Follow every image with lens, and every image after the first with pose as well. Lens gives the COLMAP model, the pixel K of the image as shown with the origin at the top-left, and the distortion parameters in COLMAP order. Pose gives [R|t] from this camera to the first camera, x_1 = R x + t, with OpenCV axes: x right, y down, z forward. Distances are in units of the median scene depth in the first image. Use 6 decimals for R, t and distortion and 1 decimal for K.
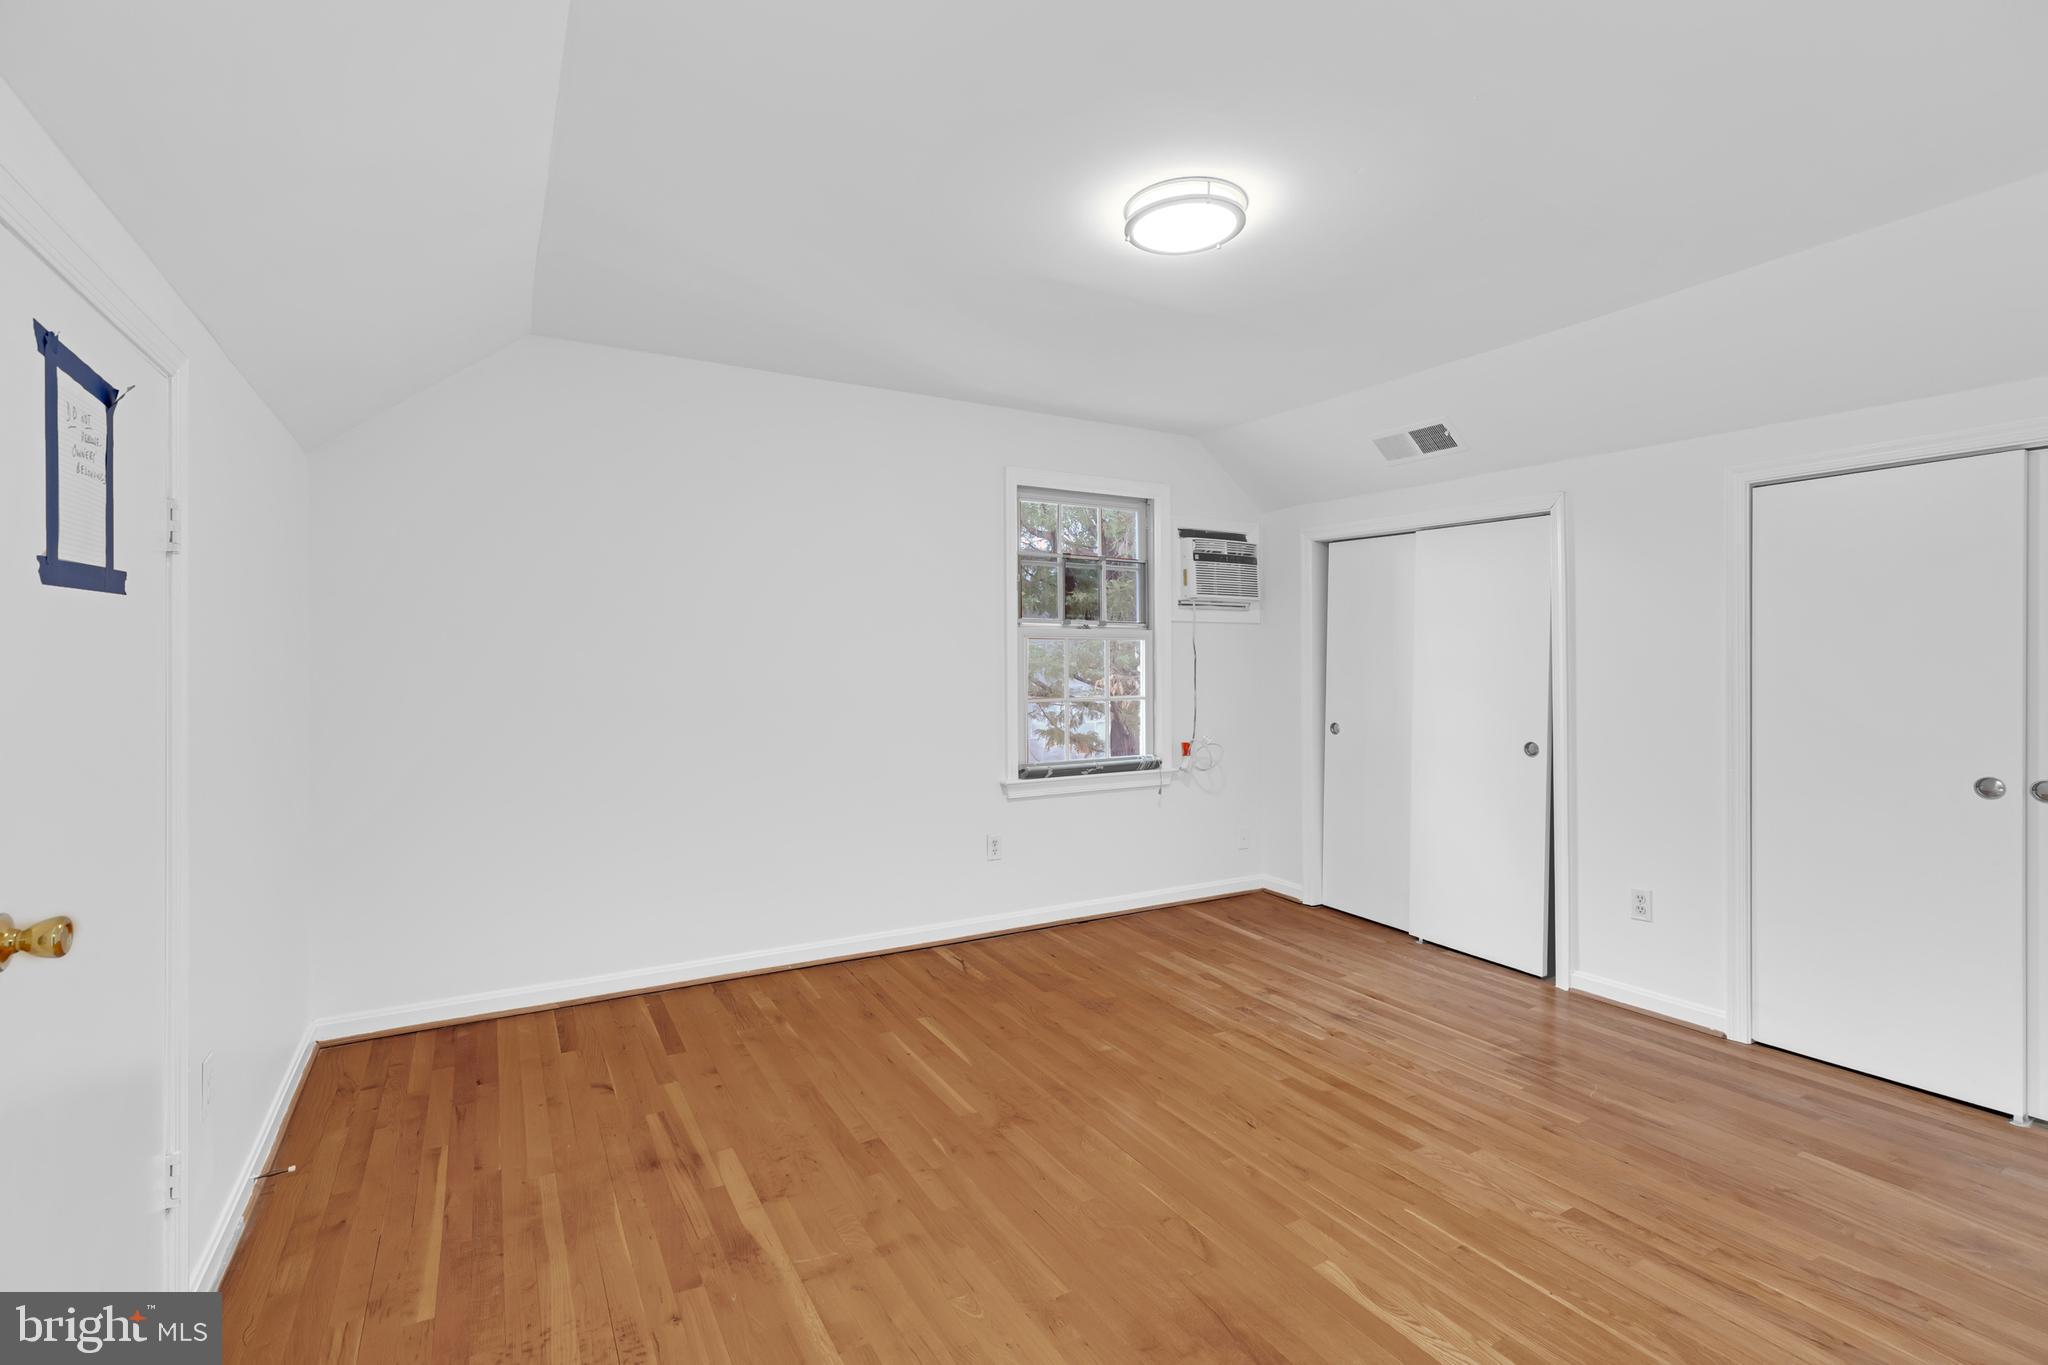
lens RADIAL K [[931.1, 0, 1030.0], [0, 931.1, 669.0], [0, 0, 1]] dist [0.012561, -0.001680]
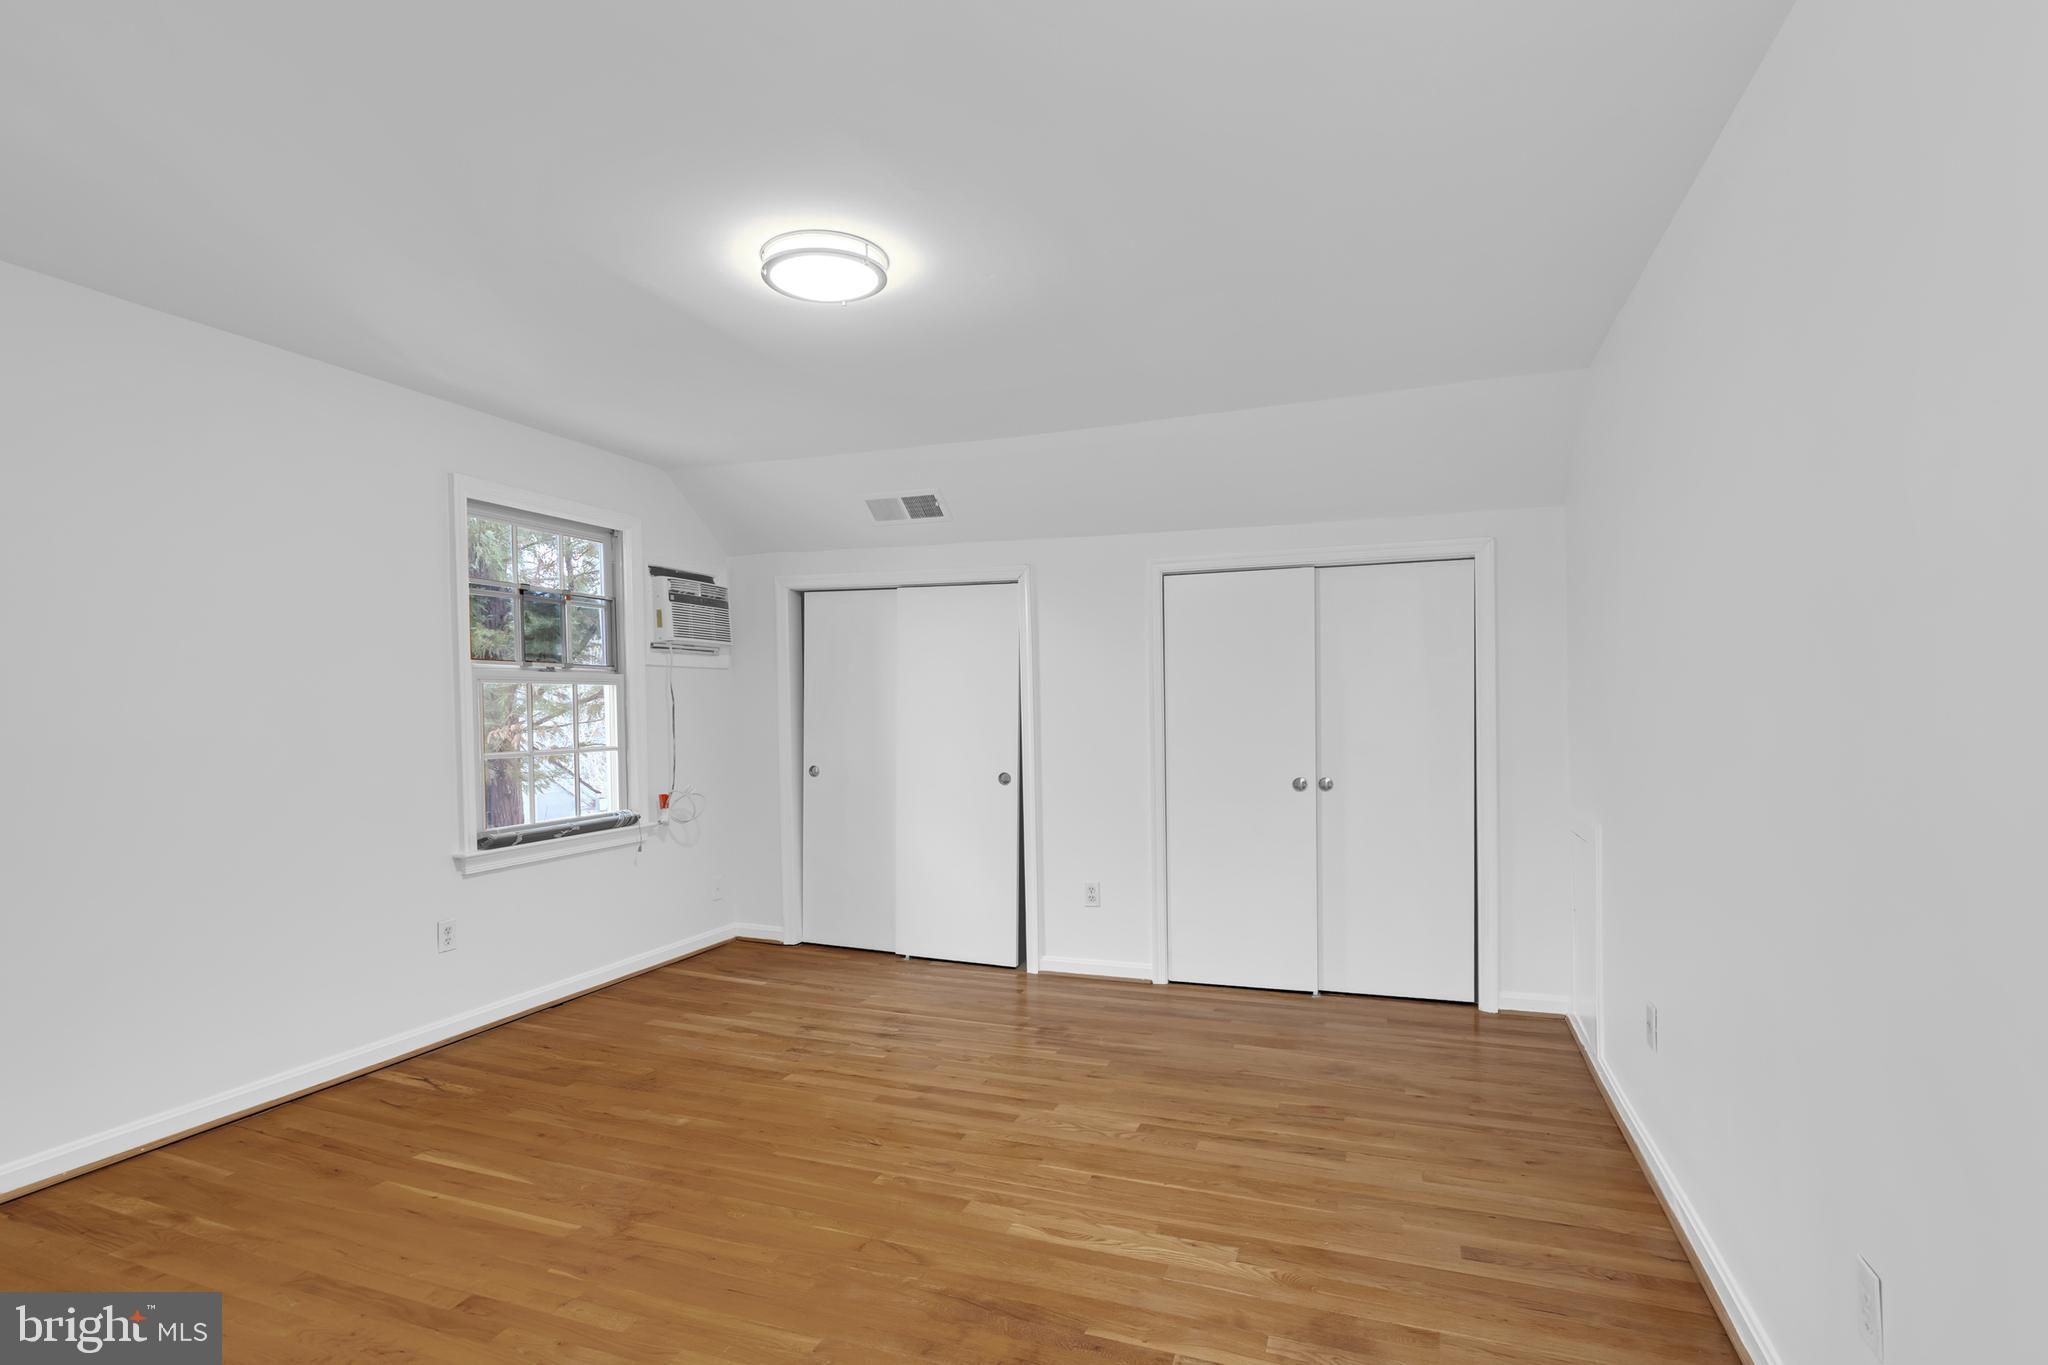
lens RADIAL K [[931.1, 0, 1038.6], [0, 931.1, 732.3], [0, 0, 1]] dist [0.012561, -0.001680]
pose [[0.790274, -0.023793, 0.612292, -0.180202], [0.013720, 0.999682, 0.021139, 0.002209], [-0.612600, -0.008304, 0.790349, 0.040555]]
